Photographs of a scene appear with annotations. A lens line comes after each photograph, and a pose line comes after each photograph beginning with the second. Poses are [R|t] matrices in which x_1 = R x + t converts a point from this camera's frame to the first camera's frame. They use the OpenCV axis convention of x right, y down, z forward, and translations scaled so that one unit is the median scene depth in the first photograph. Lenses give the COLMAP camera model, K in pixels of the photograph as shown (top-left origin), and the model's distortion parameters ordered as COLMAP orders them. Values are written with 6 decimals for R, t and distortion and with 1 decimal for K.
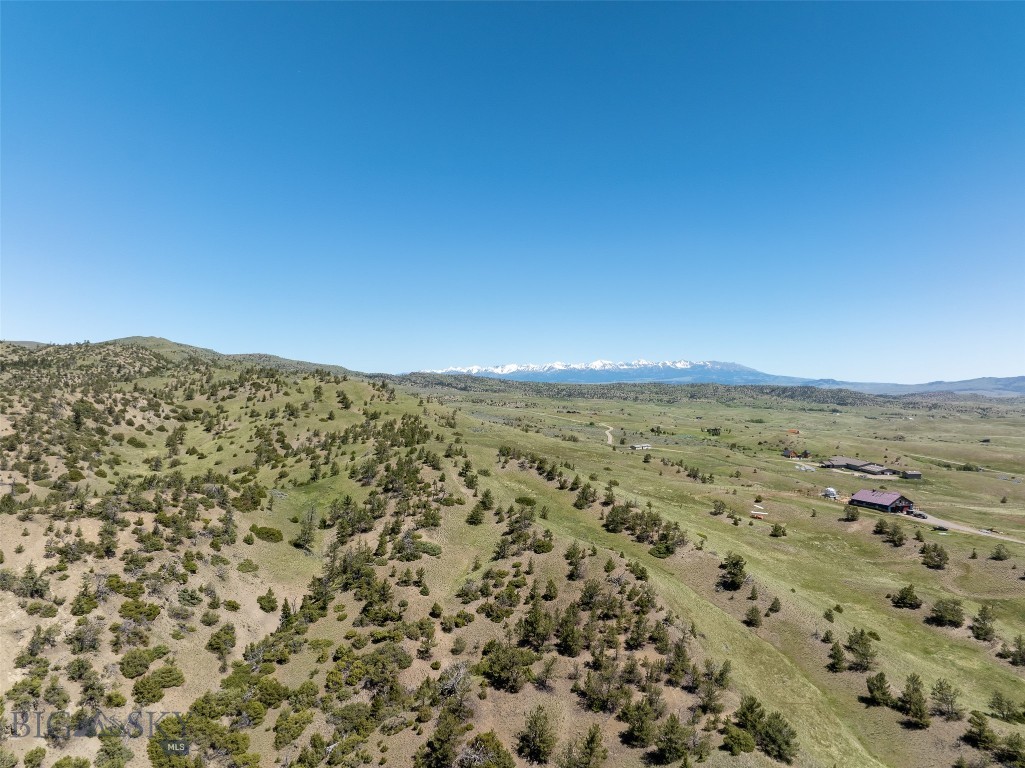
lens RADIAL K [[722.0, 0, 515.0], [0, 722.0, 381.1], [0, 0, 1]] dist [-0.044547, 0.009723]
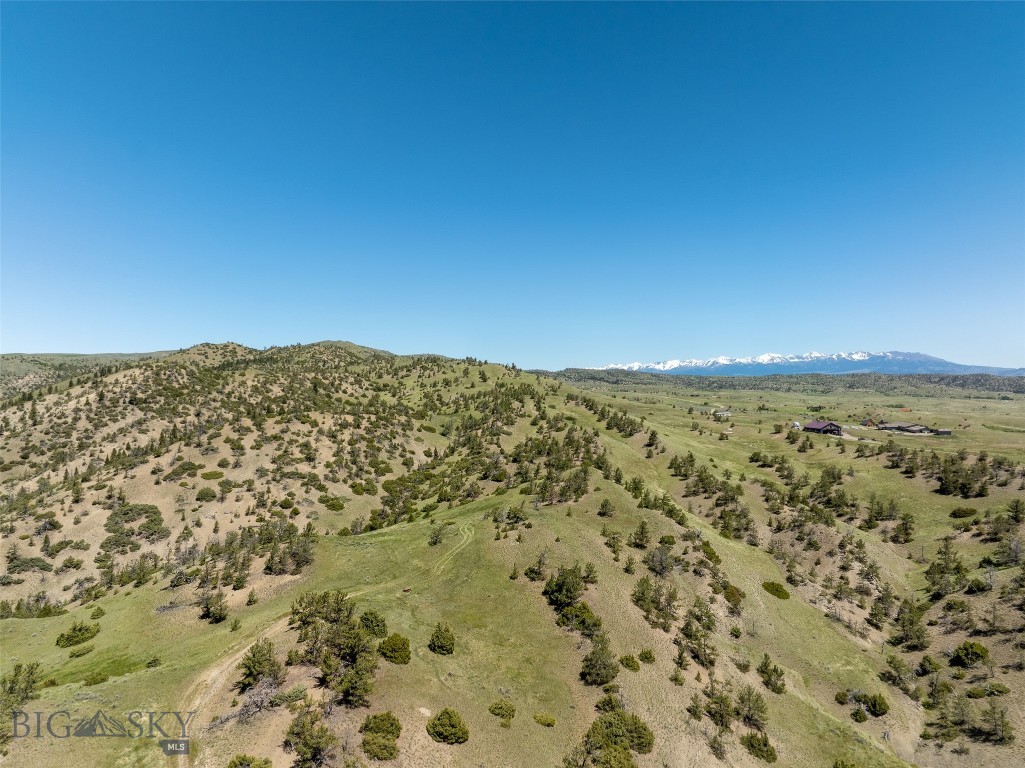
lens RADIAL K [[722.0, 0, 515.1], [0, 722.0, 382.4], [0, 0, 1]] dist [-0.044547, 0.009723]
pose [[0.974879, -0.017368, -0.222059, 0.238230], [0.018453, 0.999826, 0.002810, 0.061778], [0.221971, -0.006837, 0.975029, -0.635410]]
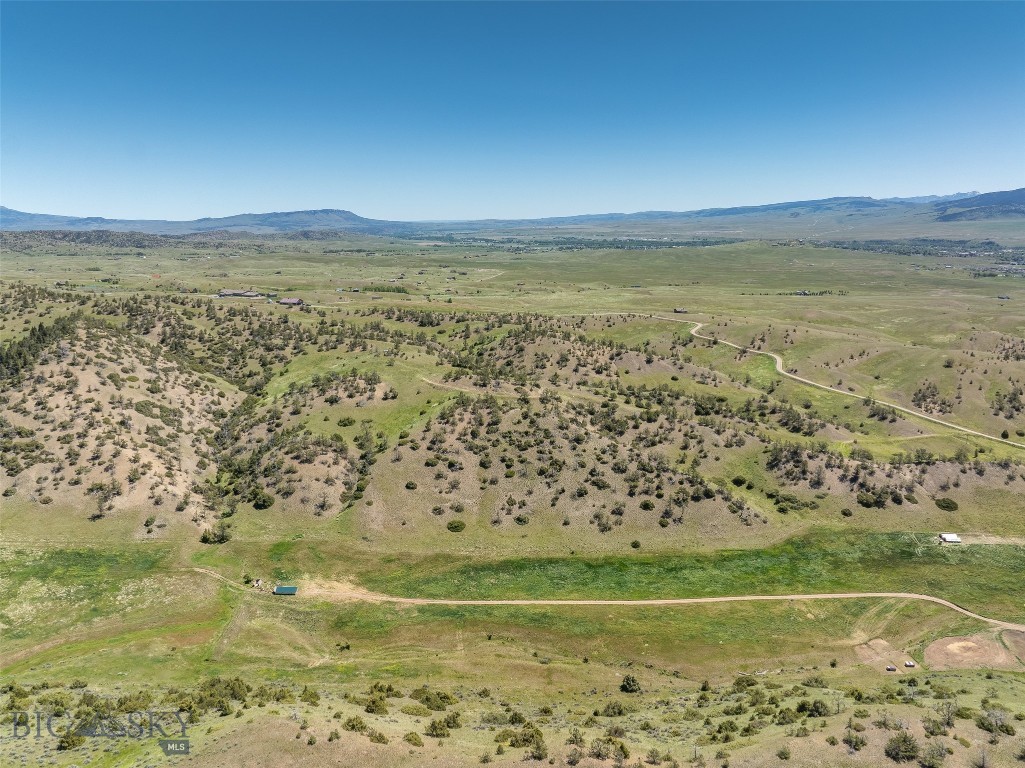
lens RADIAL K [[722.0, 0, 515.0], [0, 722.0, 385.8], [0, 0, 1]] dist [-0.044547, 0.009723]
pose [[0.588950, -0.192229, 0.784975, -1.178087], [0.005930, 0.972302, 0.233653, -0.147457], [-0.808148, -0.132955, 0.573777, -1.258801]]
